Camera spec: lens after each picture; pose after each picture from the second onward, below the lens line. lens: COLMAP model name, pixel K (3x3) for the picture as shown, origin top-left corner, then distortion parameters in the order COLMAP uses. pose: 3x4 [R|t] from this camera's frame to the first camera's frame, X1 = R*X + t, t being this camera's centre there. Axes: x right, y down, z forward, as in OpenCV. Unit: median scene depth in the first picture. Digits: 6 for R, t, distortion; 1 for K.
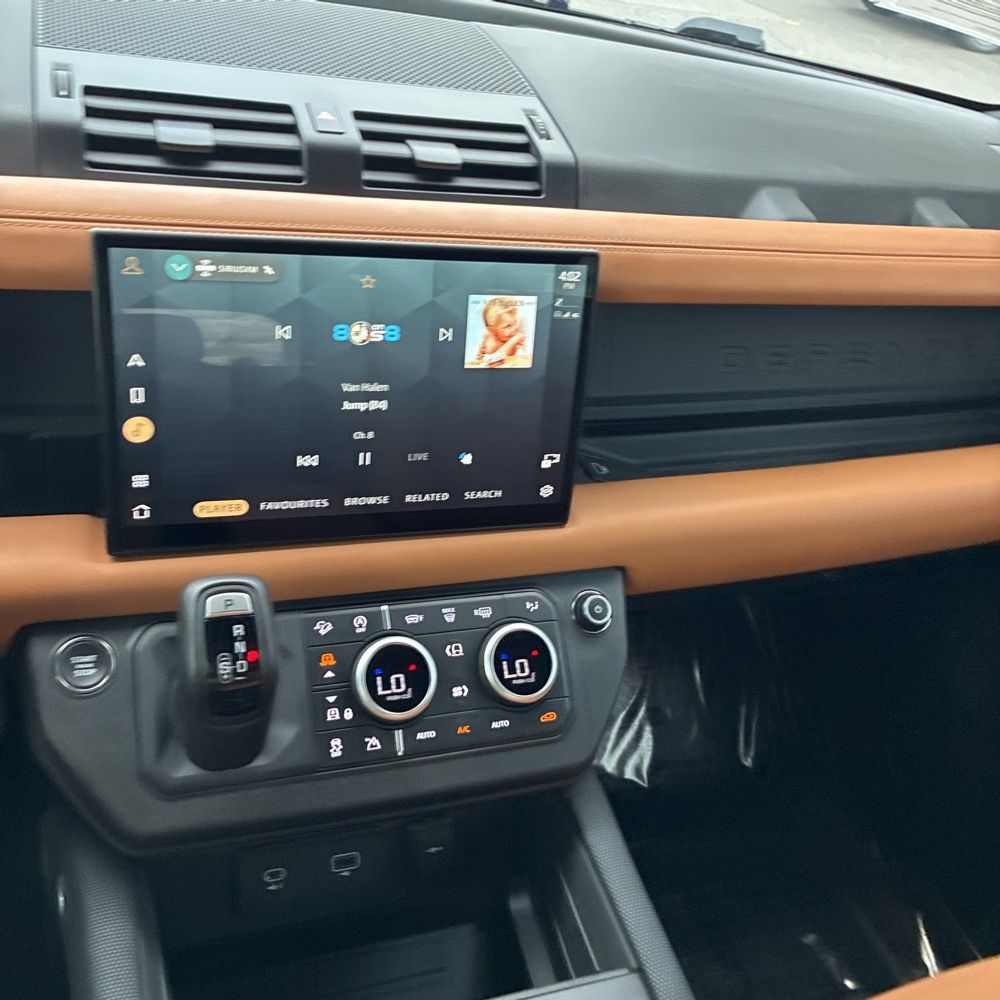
lens RADIAL K [[1085.5, 0, 507.4], [0, 1085.5, 534.0], [0, 0, 1]] dist [0.041788, 0.000000]
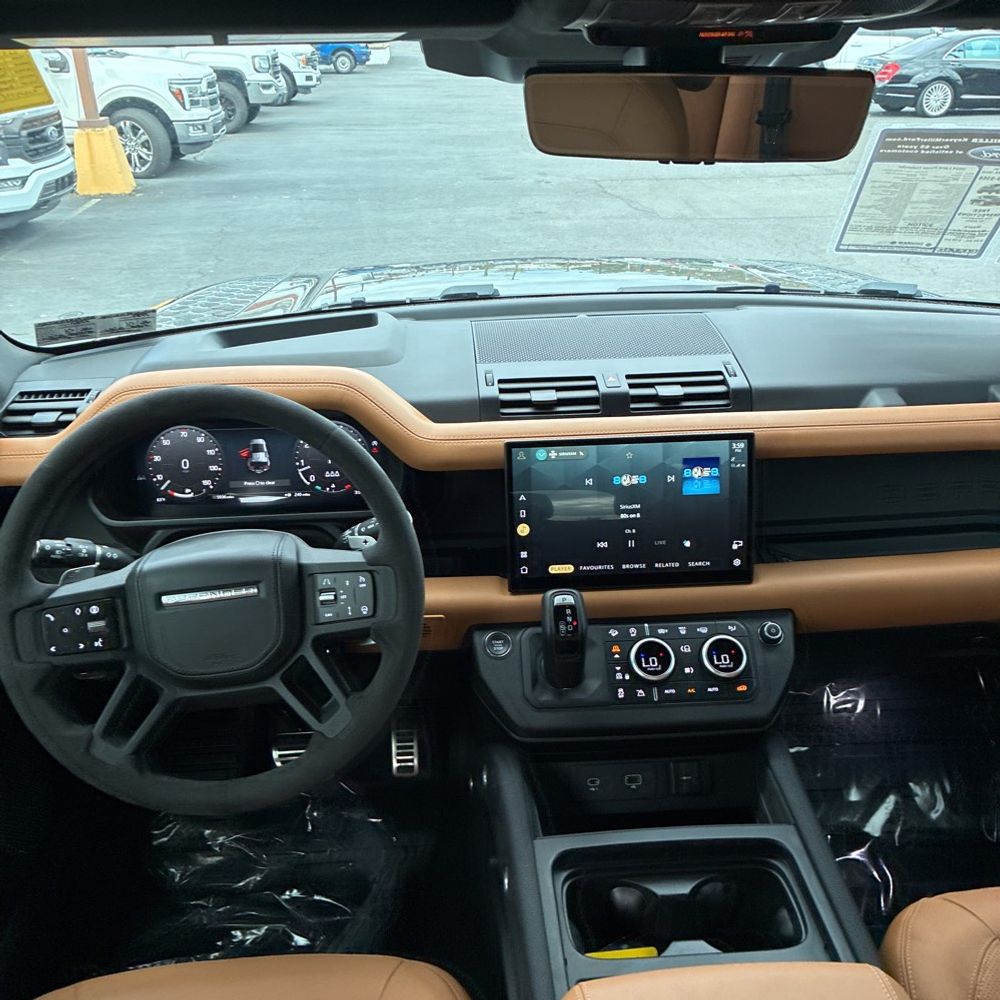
lens RADIAL K [[1085.5, 0, 499.2], [0, 1085.5, 499.5], [0, 0, 1]] dist [0.041788, 0.000000]
pose [[0.948341, -0.068796, -0.309705, 0.245573], [-0.003440, 0.973918, -0.226873, 0.288783], [0.317235, 0.216218, 0.923370, -0.869976]]
